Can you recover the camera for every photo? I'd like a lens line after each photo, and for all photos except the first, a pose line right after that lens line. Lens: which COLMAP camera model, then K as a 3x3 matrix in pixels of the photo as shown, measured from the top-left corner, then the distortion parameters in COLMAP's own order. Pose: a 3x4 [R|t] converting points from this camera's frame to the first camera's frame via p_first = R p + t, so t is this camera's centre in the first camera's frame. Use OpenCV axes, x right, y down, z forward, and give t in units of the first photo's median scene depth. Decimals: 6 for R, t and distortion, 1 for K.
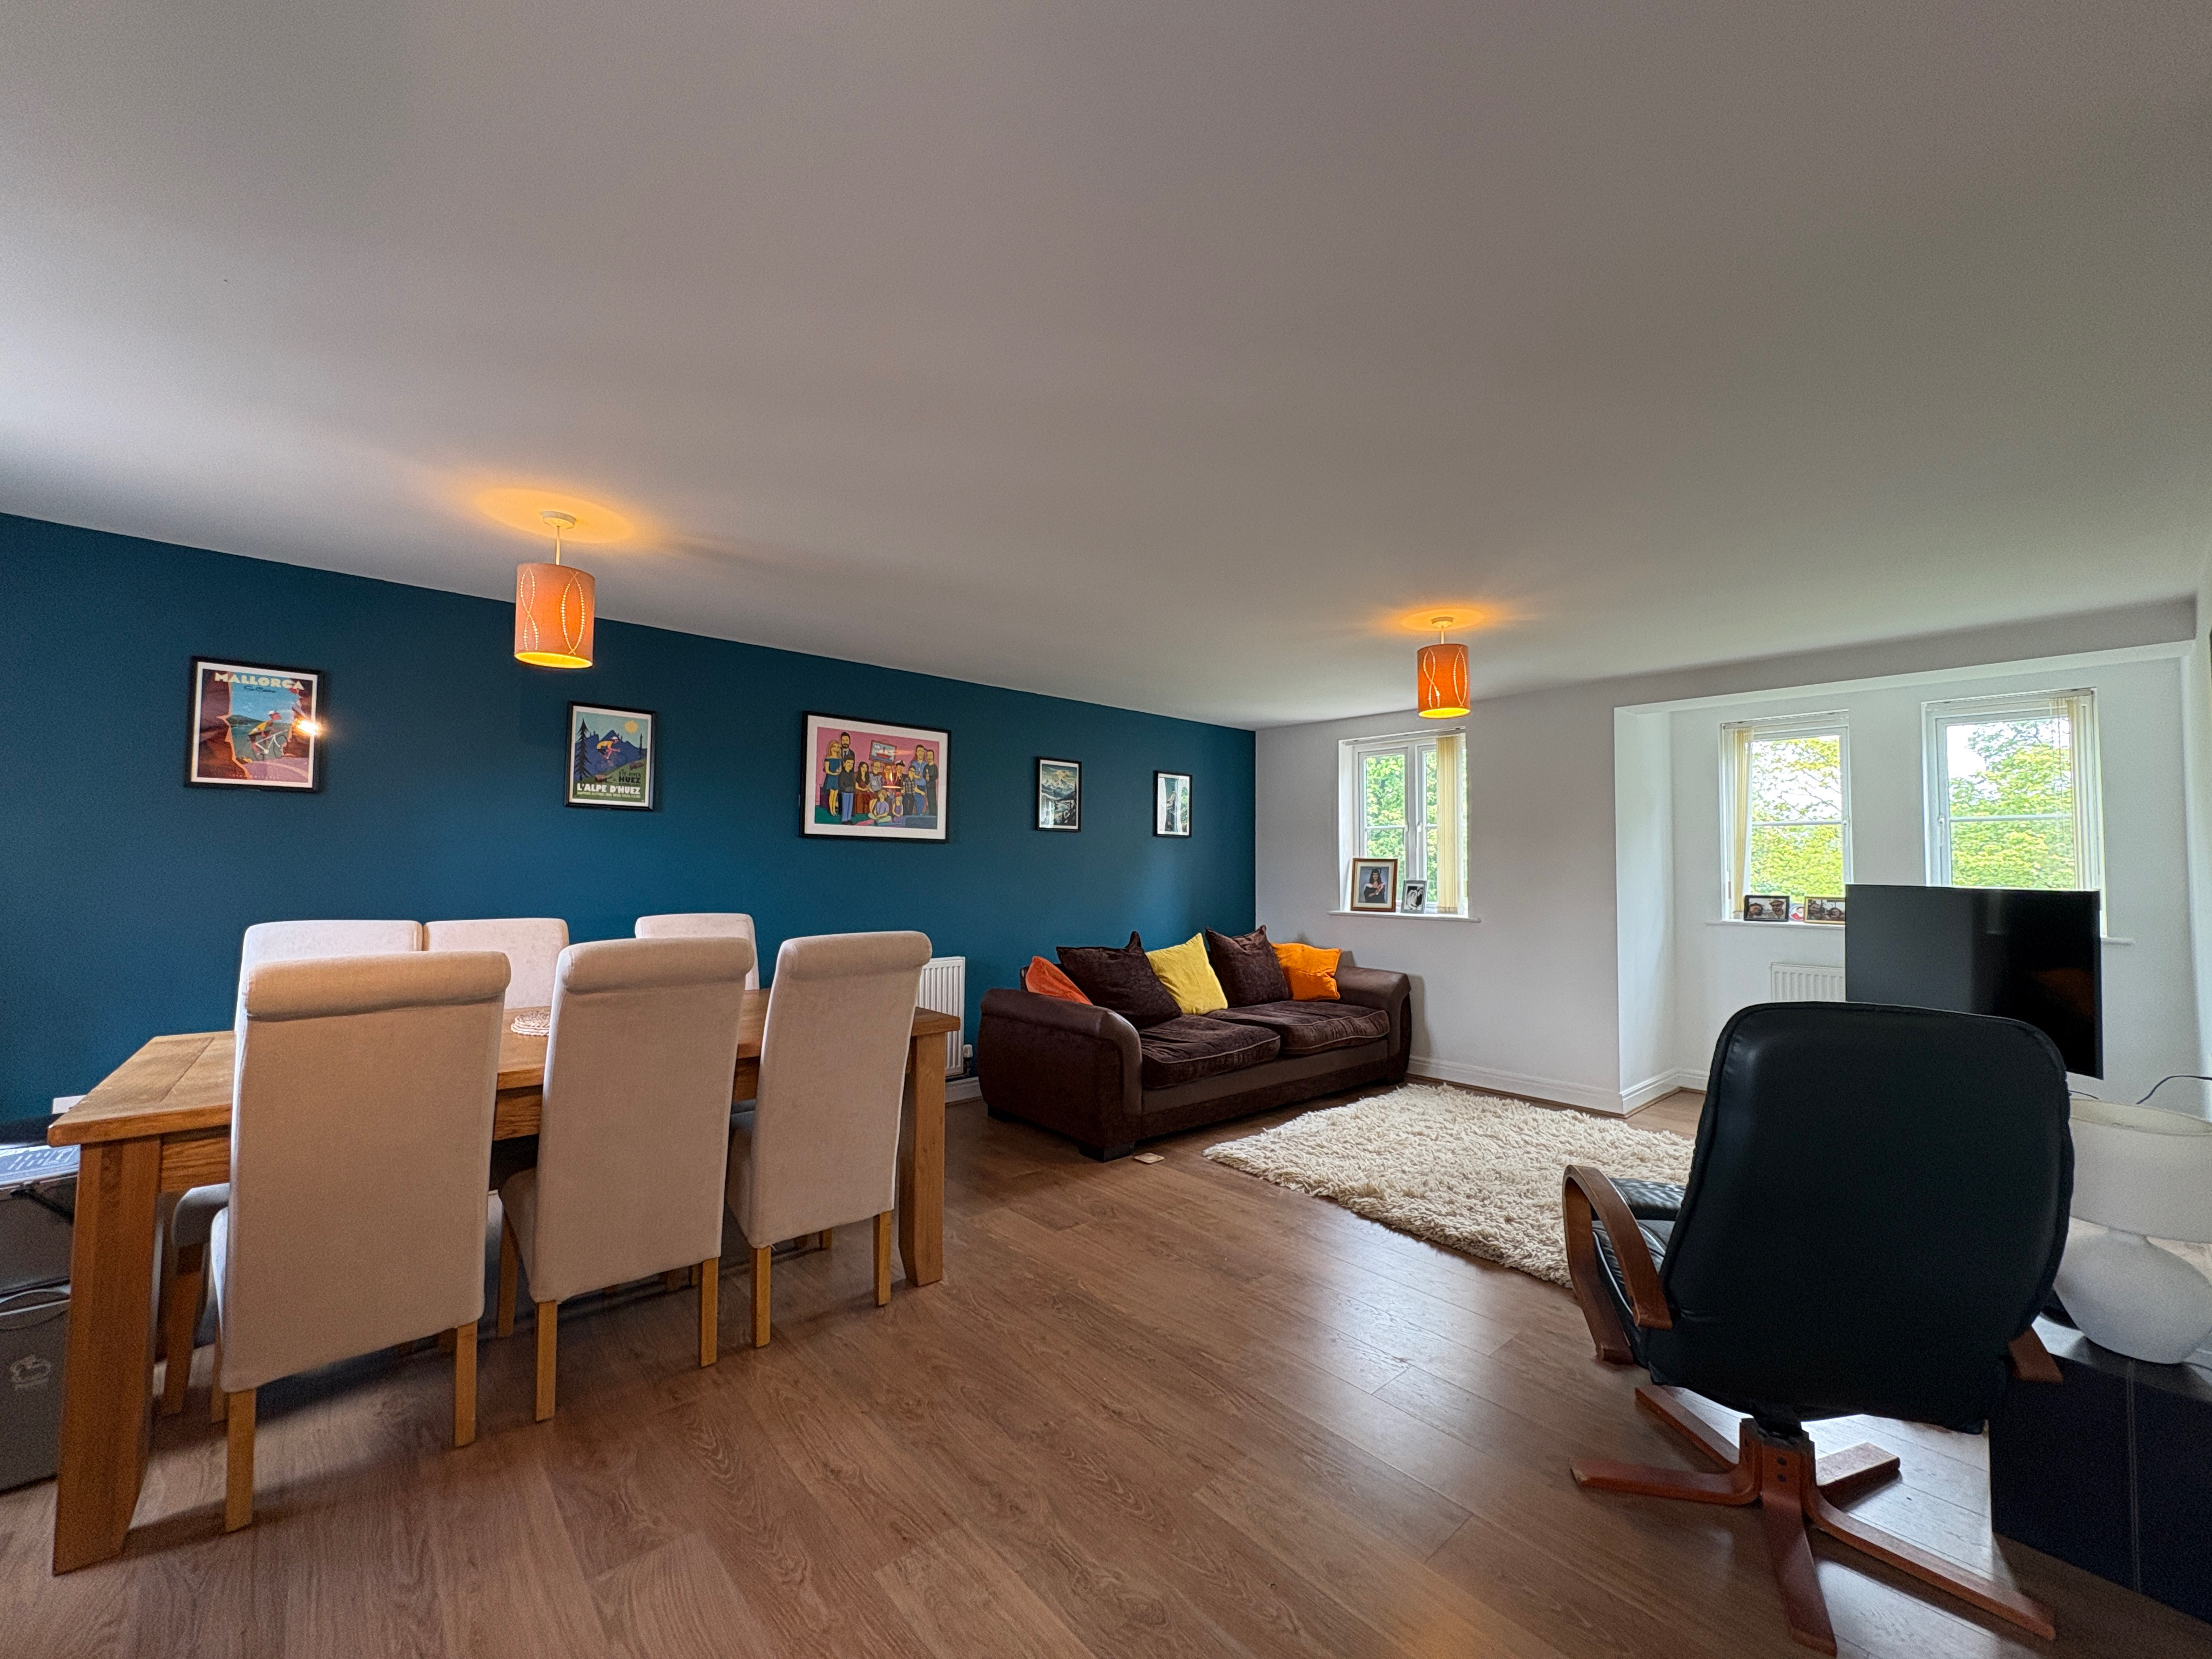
lens RADIAL K [[886.6, 0, 1106.0], [0, 886.6, 829.5], [0, 0, 1]] dist [0.000201, -0.000007]
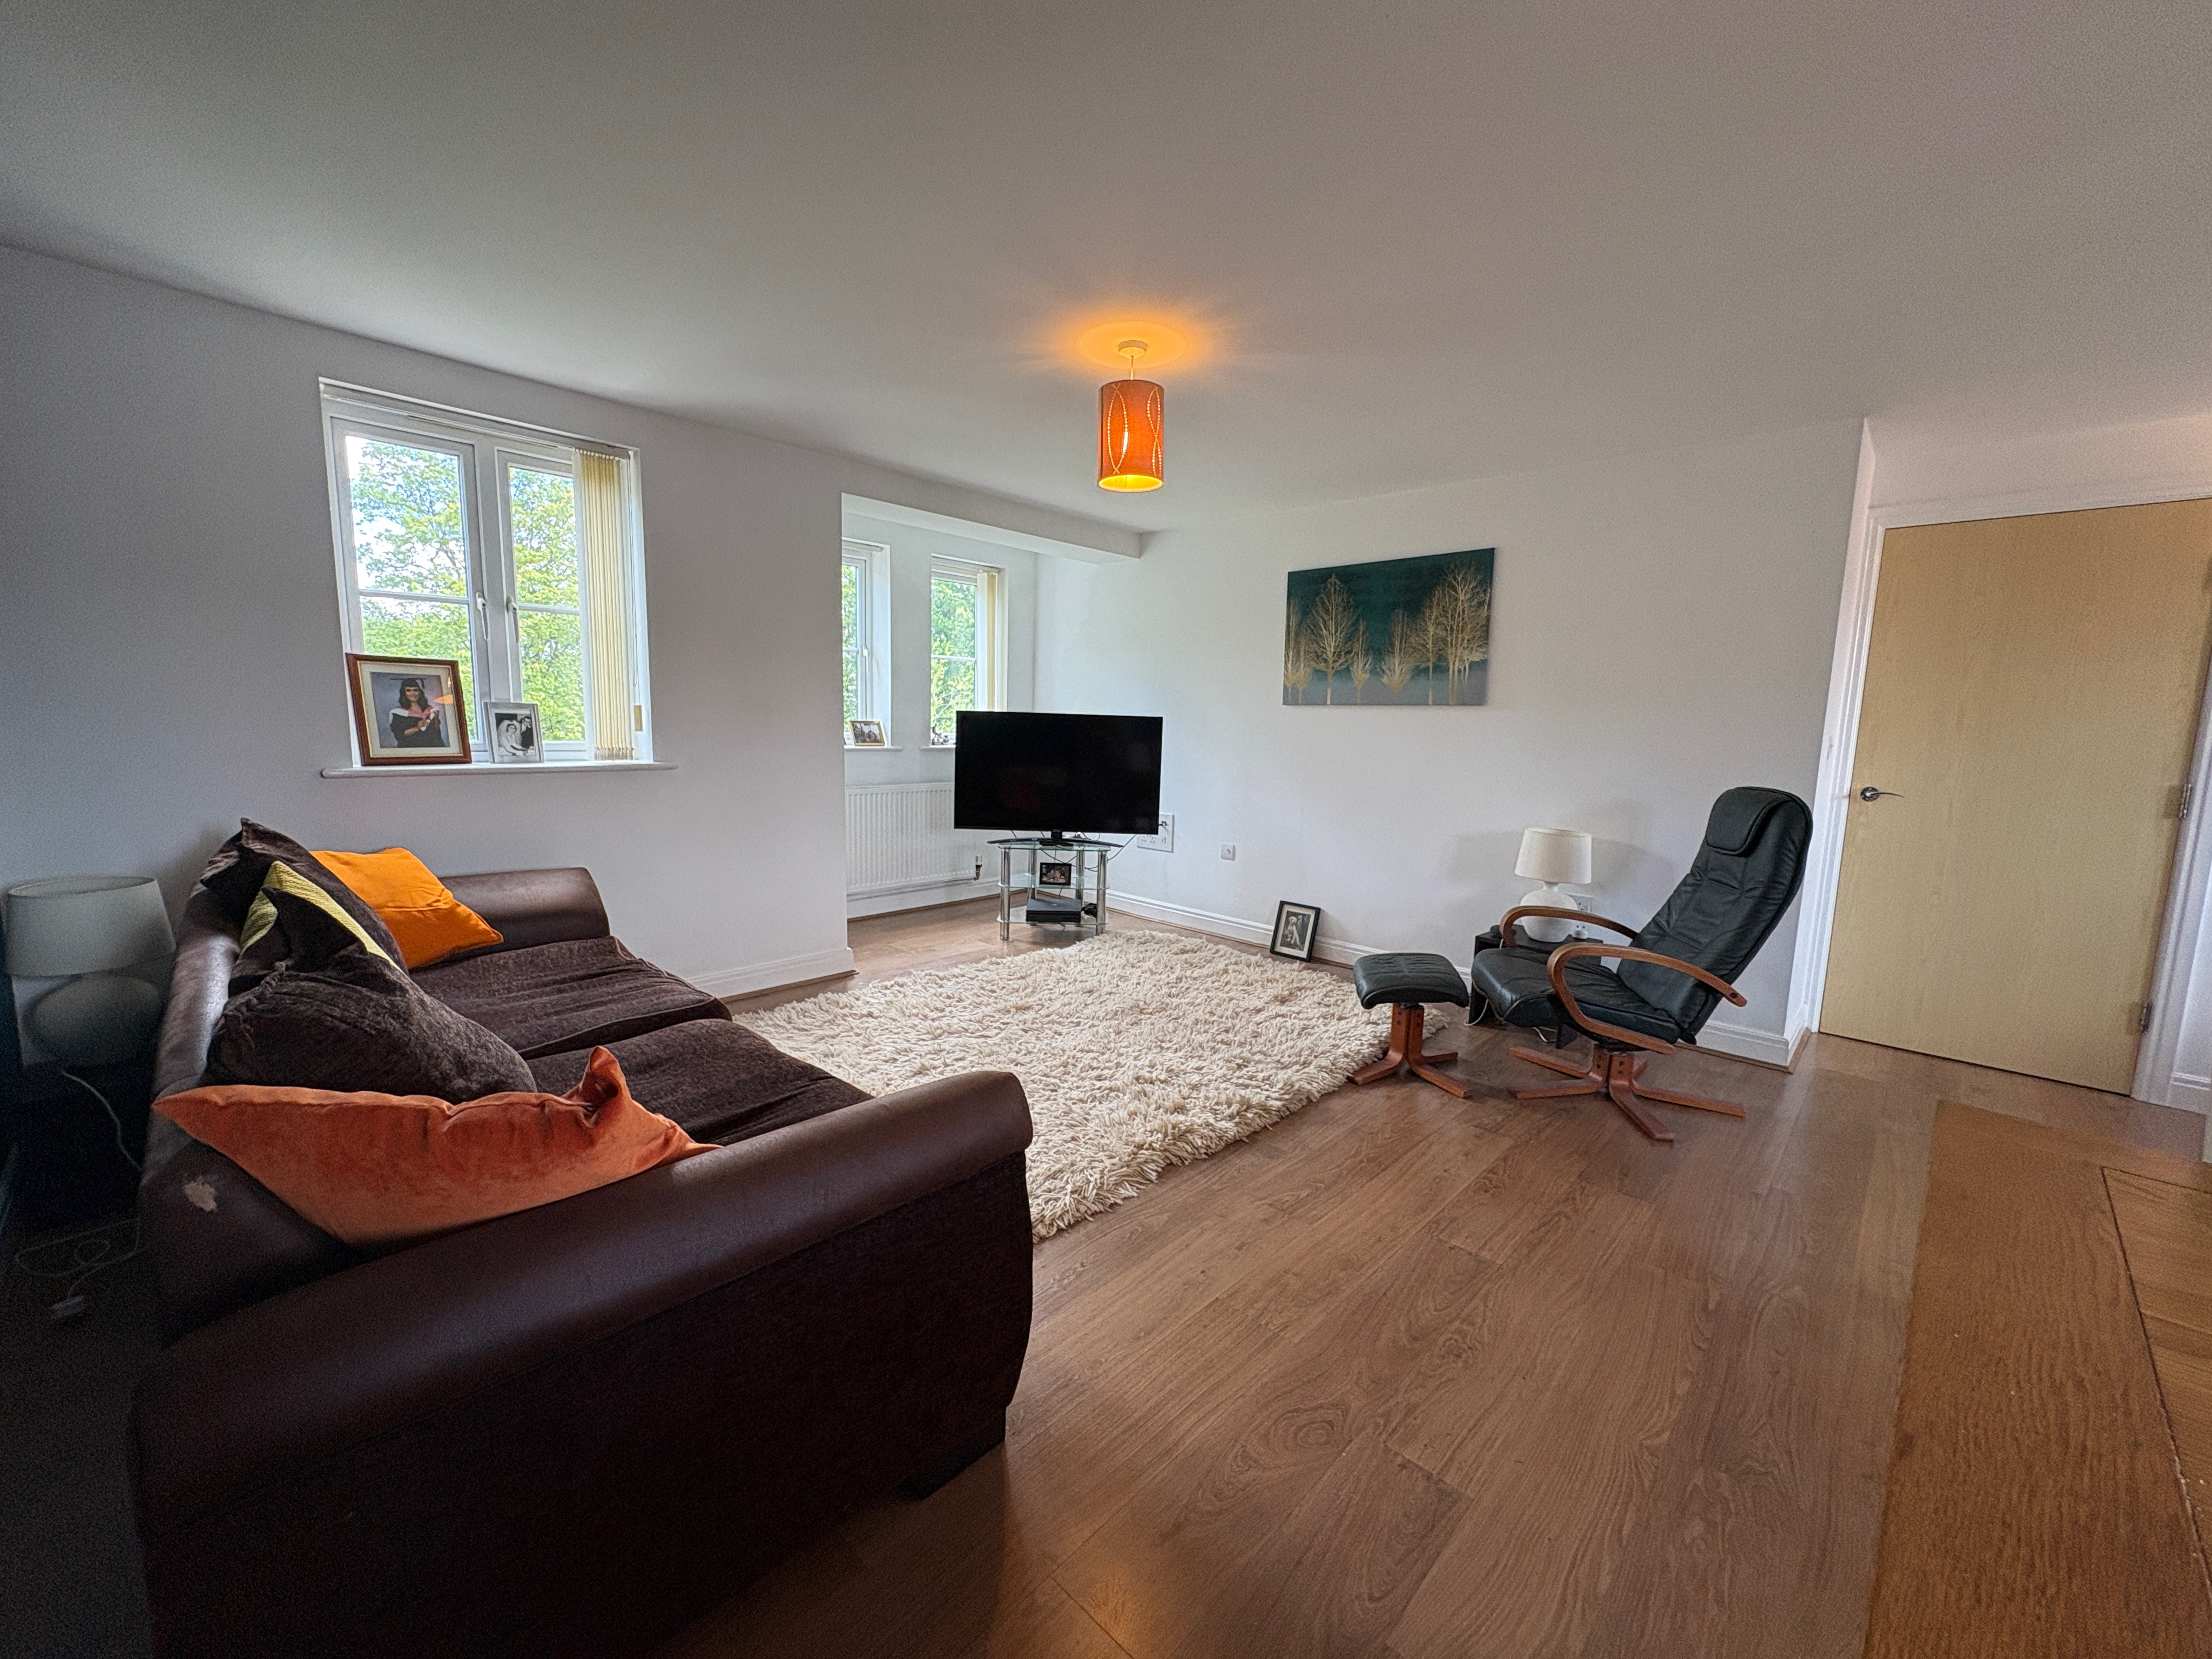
lens RADIAL K [[886.6, 0, 1106.0], [0, 886.6, 829.5], [0, 0, 1]] dist [0.000201, -0.000007]
pose [[-0.081548, -0.140014, 0.986786, -0.237531], [-0.071050, 0.988381, 0.134369, 0.034295], [-0.994134, -0.059154, -0.090548, 0.668347]]
